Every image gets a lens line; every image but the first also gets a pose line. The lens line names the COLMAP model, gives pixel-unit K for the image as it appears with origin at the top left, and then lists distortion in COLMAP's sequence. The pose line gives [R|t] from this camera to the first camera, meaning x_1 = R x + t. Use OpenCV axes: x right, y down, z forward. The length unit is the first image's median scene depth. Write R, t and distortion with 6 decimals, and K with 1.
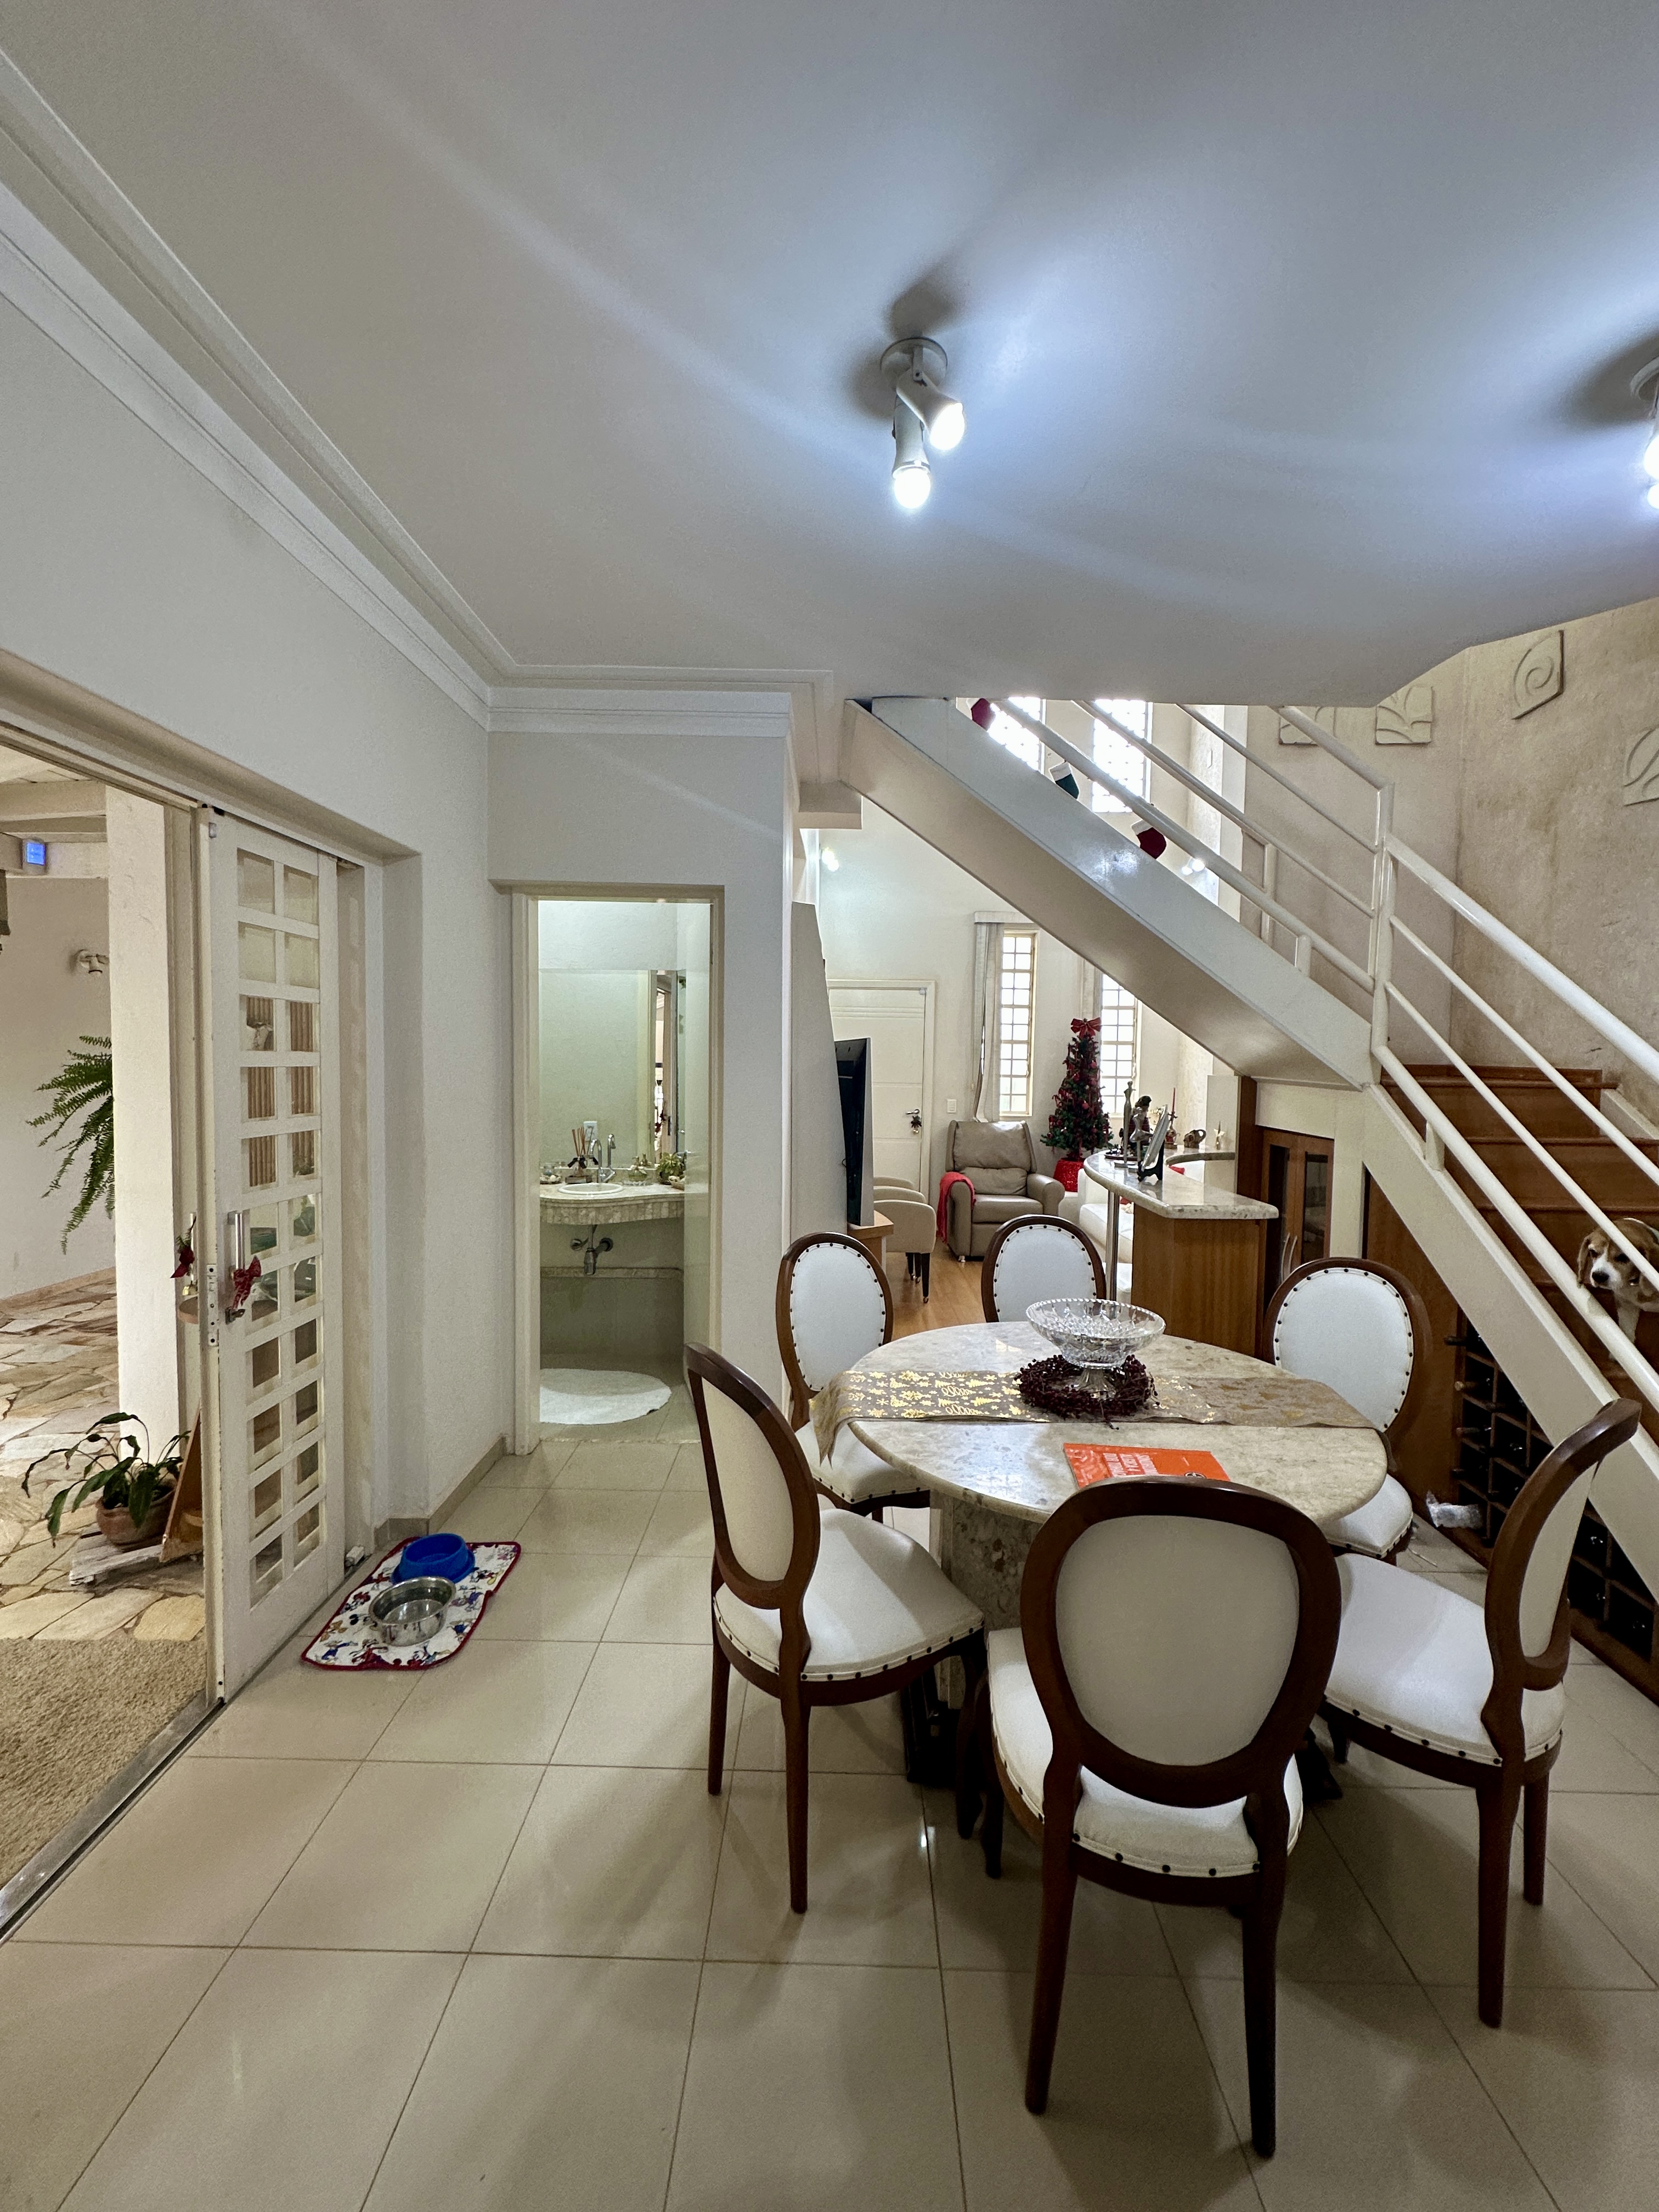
lens RADIAL K [[886.4, 0, 828.4], [0, 886.4, 1105.6], [0, 0, 1]] dist [-0.004827, 0.001125]
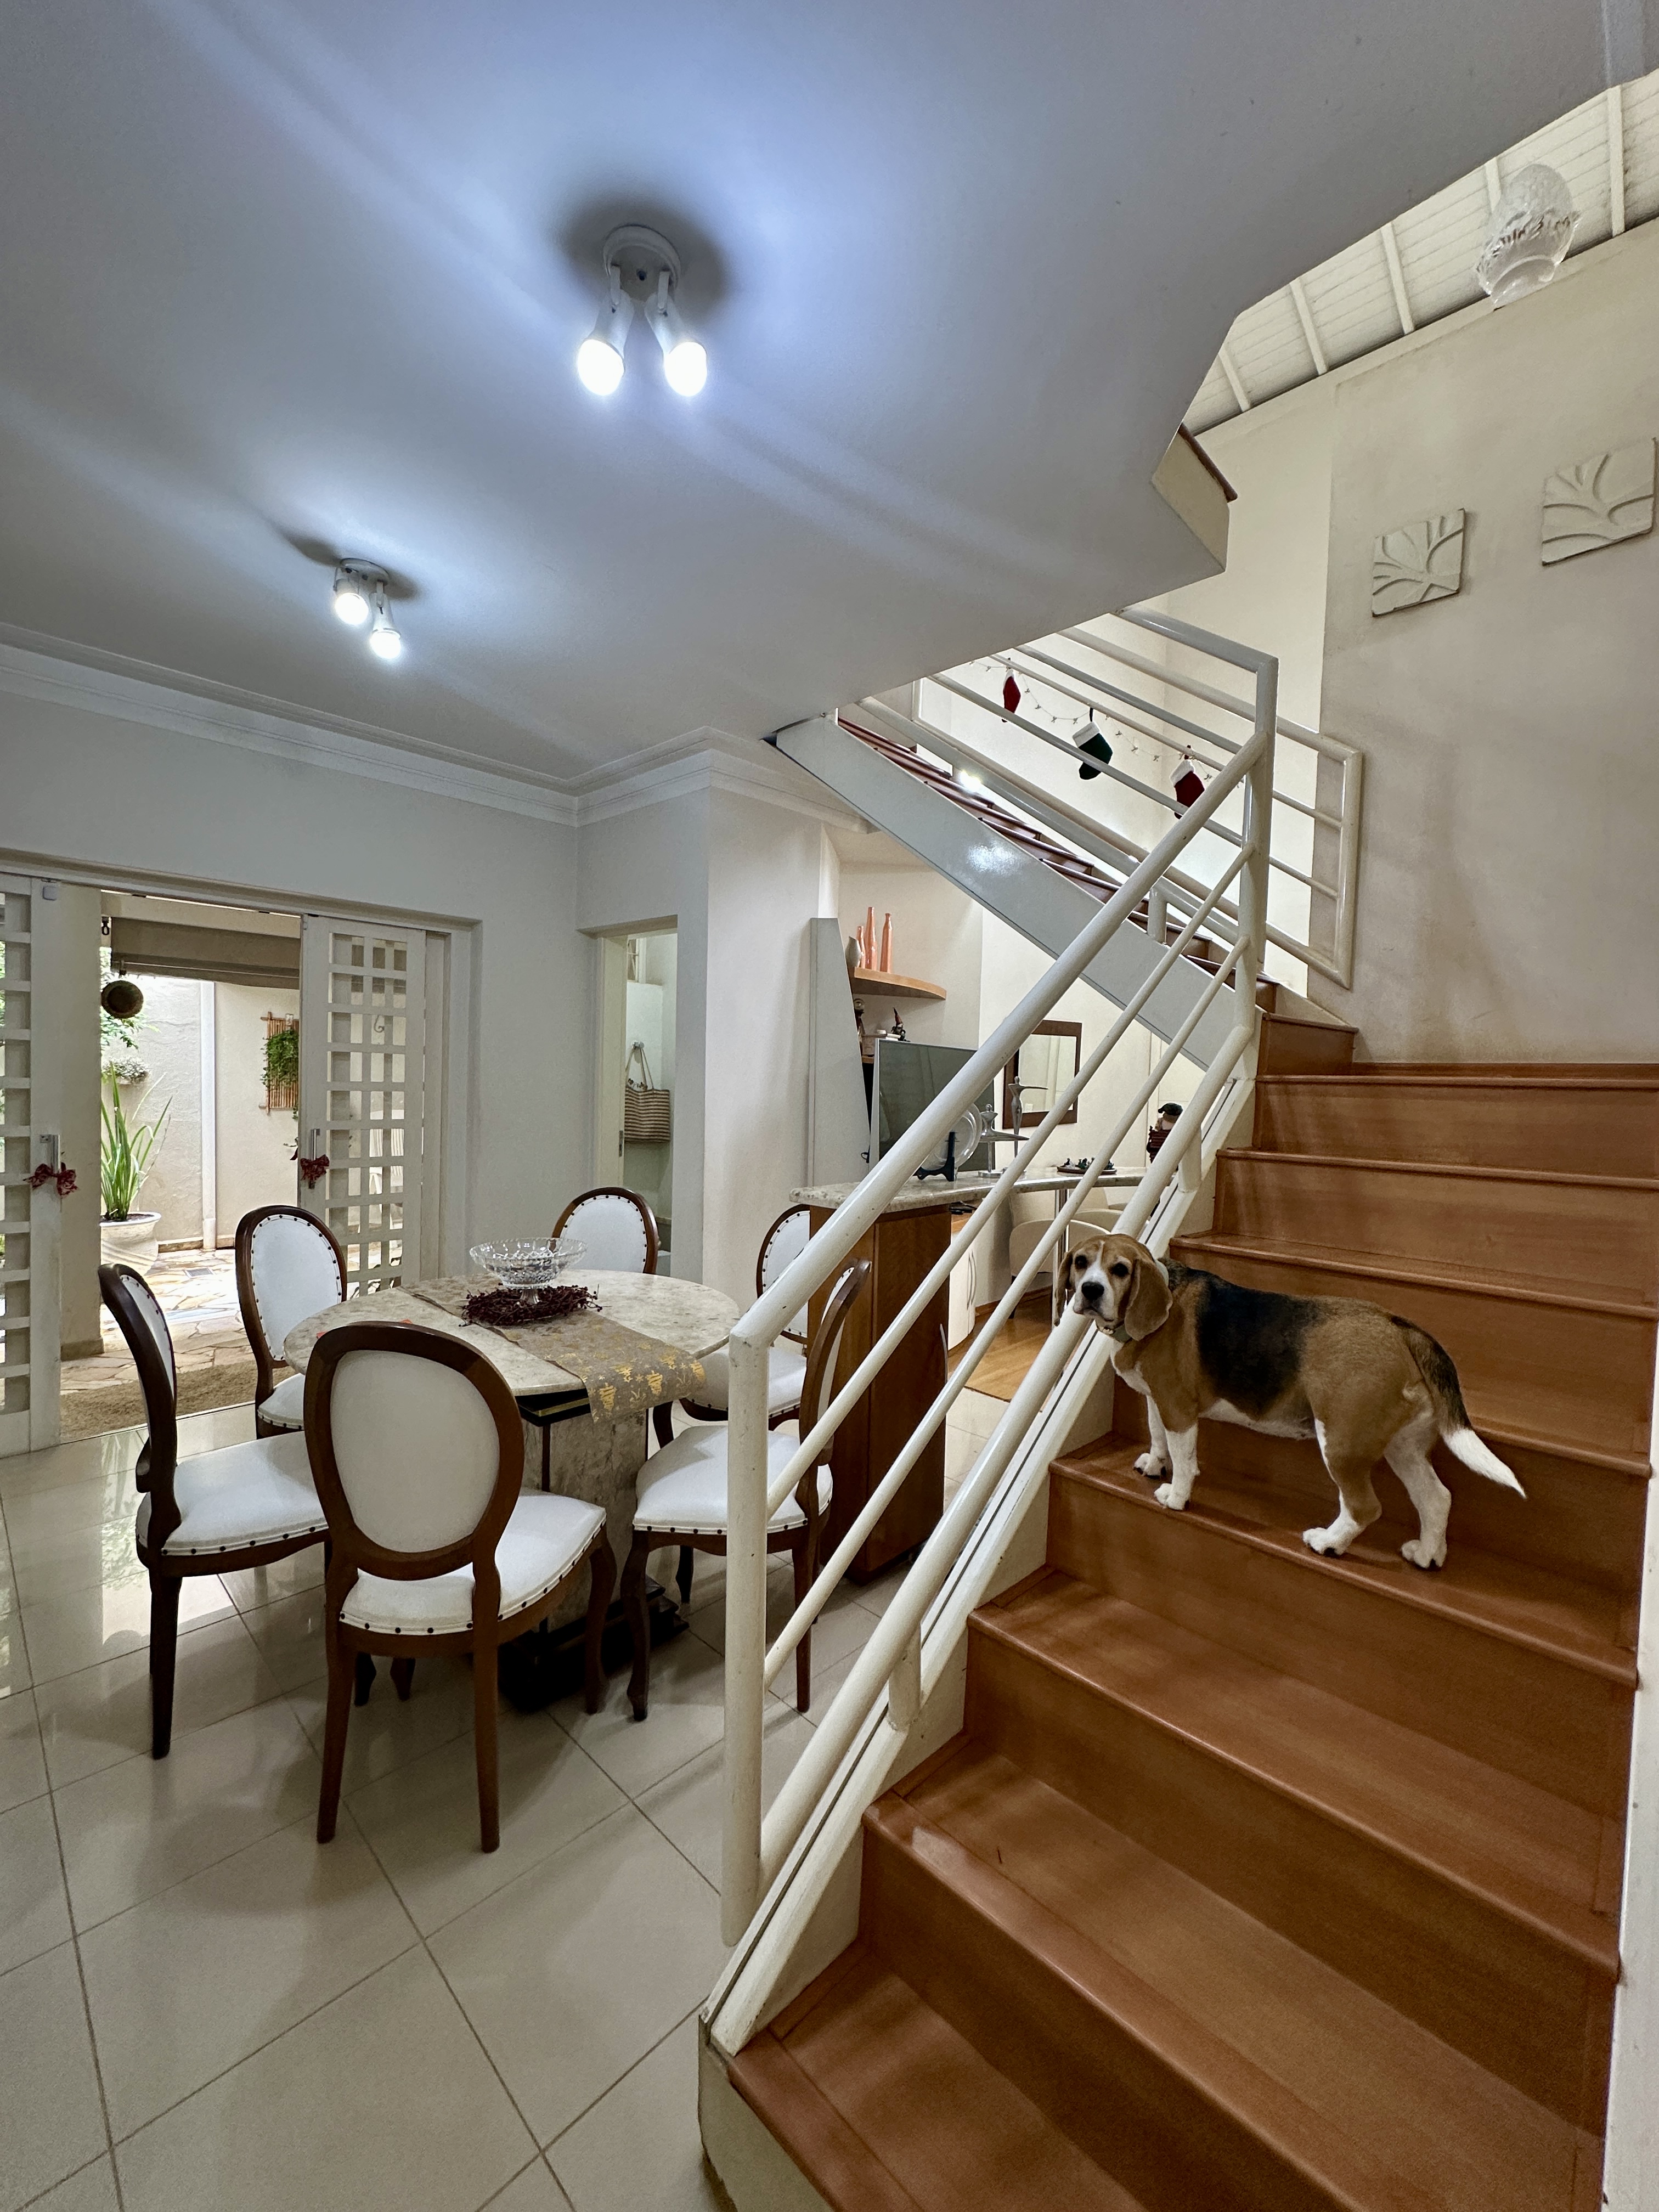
lens RADIAL K [[886.4, 0, 830.4], [0, 886.4, 1100.0], [0, 0, 1]] dist [-0.004827, 0.001125]
pose [[0.730403, 0.023401, -0.682615, 1.188661], [-0.050759, 0.998509, -0.020082, 0.034283], [0.681128, 0.049317, 0.730502, 0.334503]]
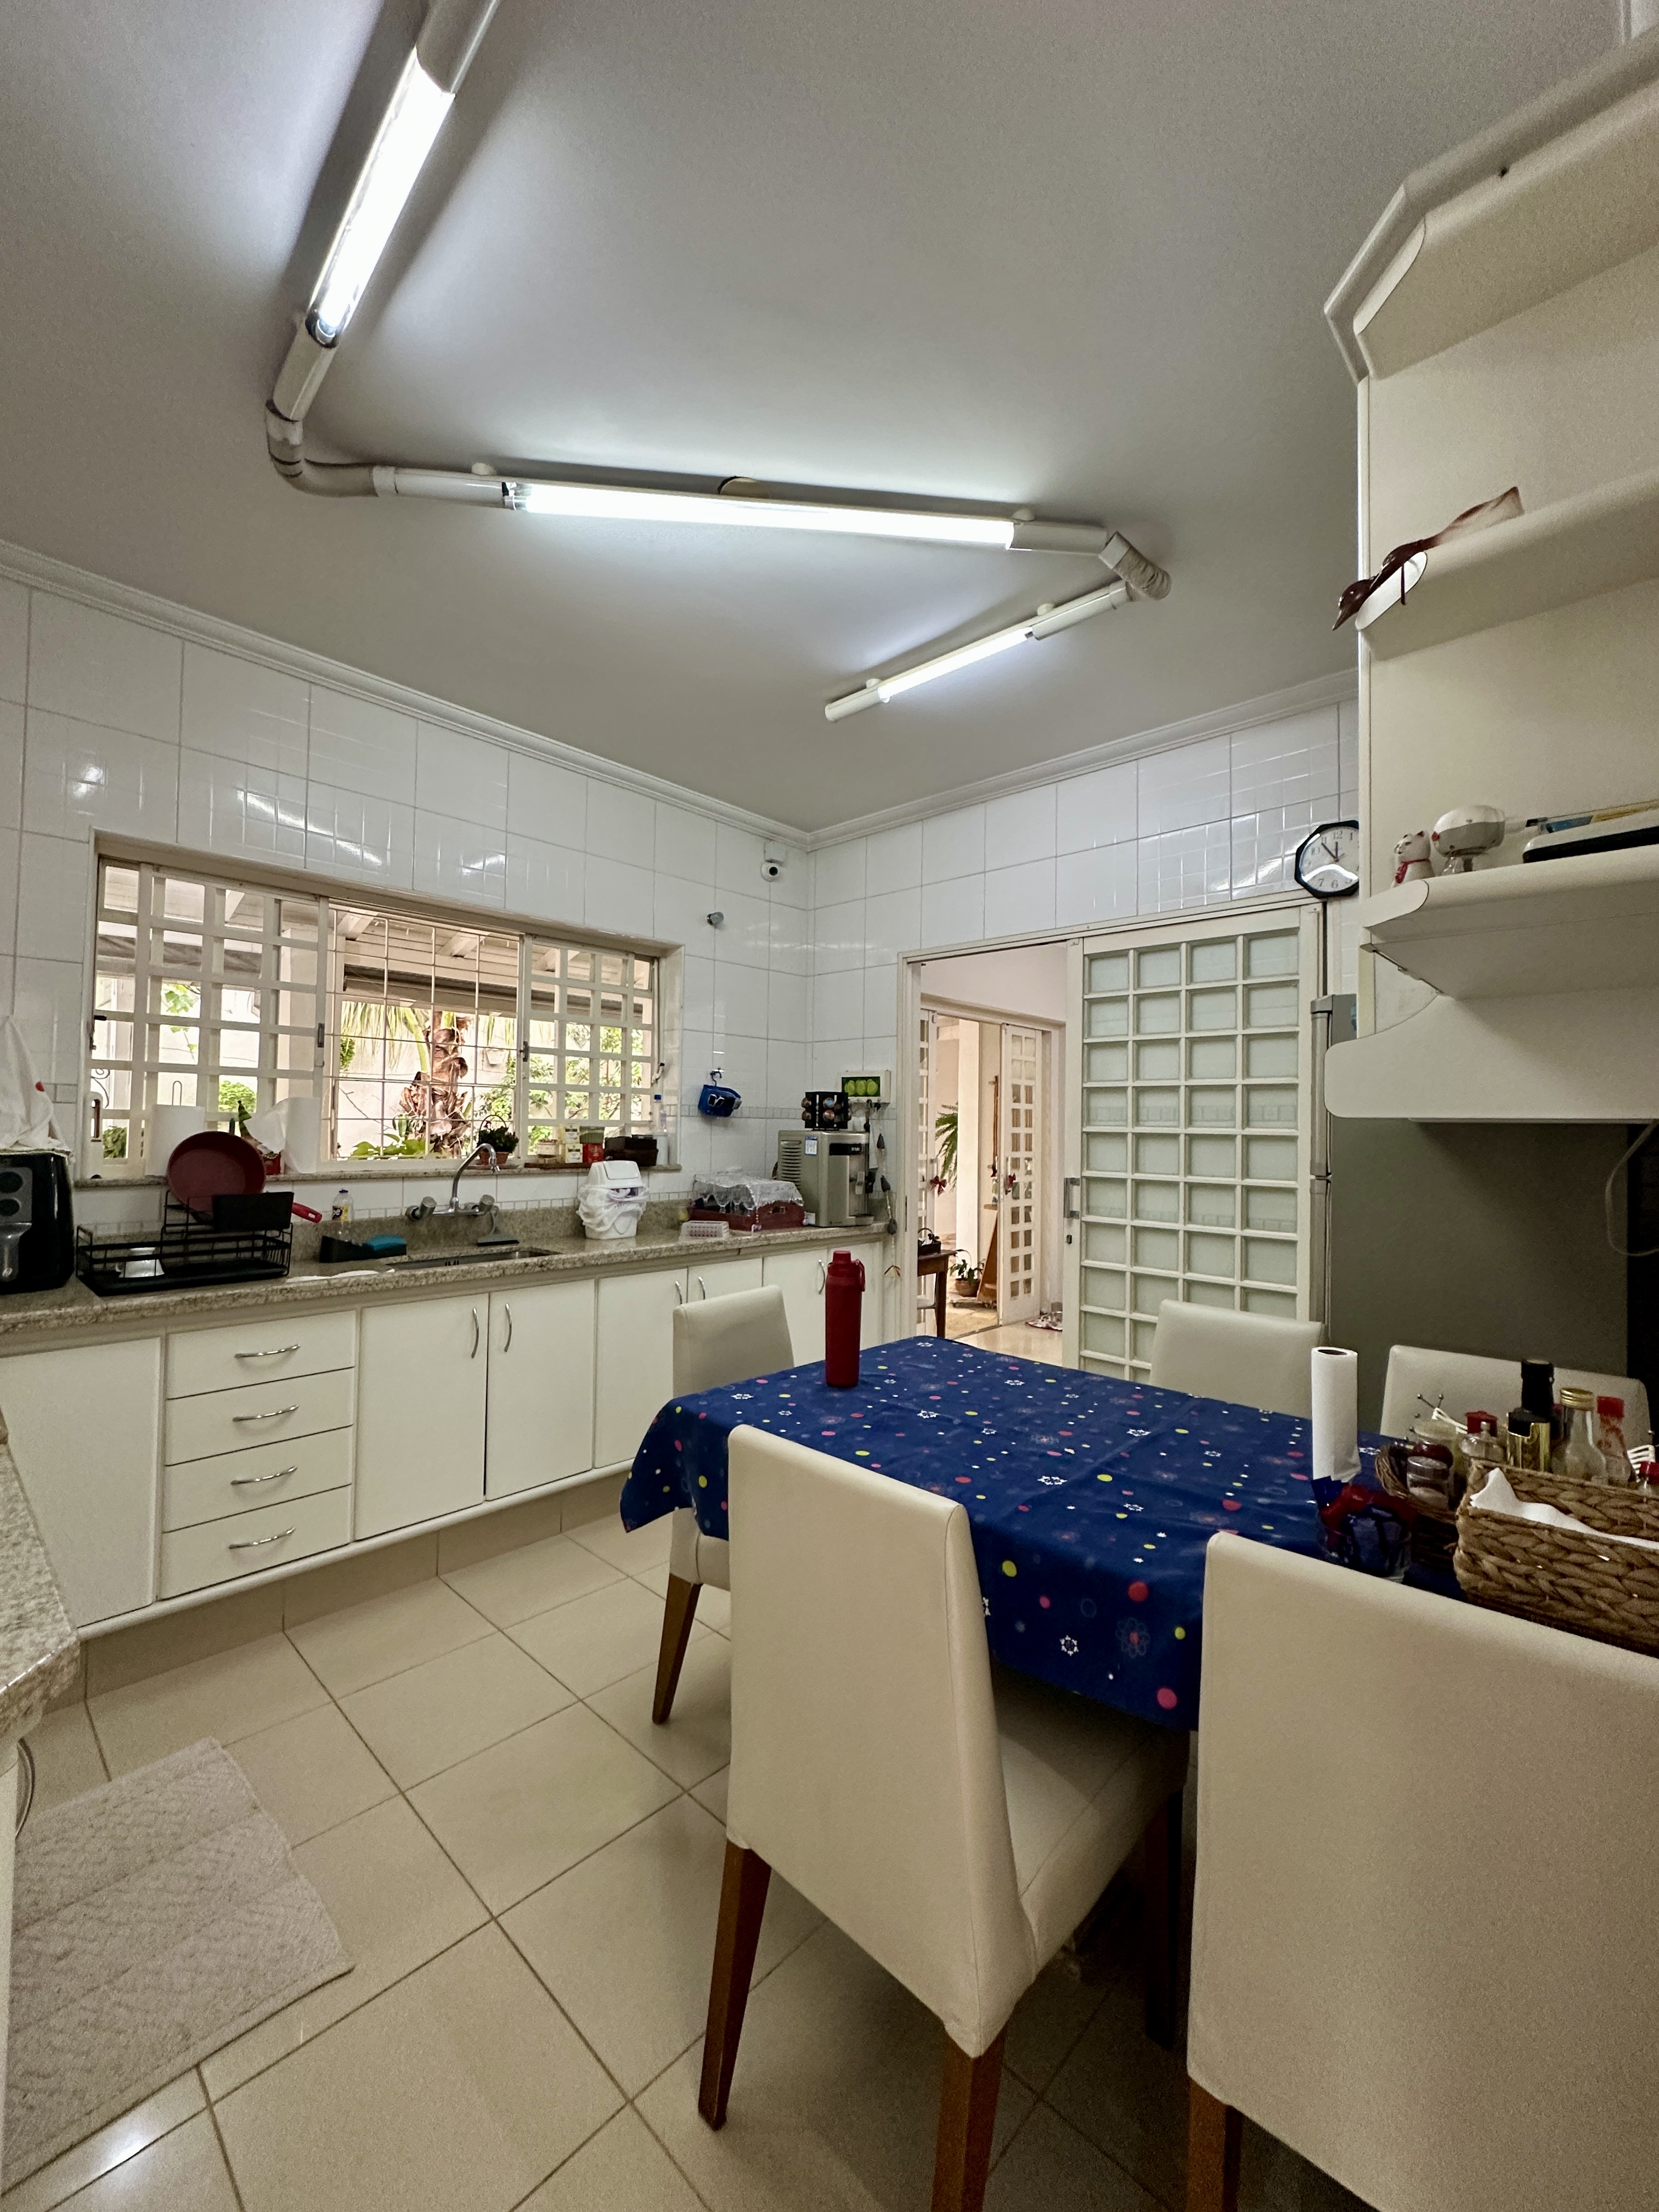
lens RADIAL K [[886.4, 0, 826.1], [0, 886.4, 1108.8], [0, 0, 1]] dist [-0.004827, 0.001125]
pose [[0.736340, -0.026708, -0.676084, 0.755239], [-0.034846, 0.996398, -0.077313, 0.178974], [0.675713, 0.080488, 0.732757, -1.358374]]
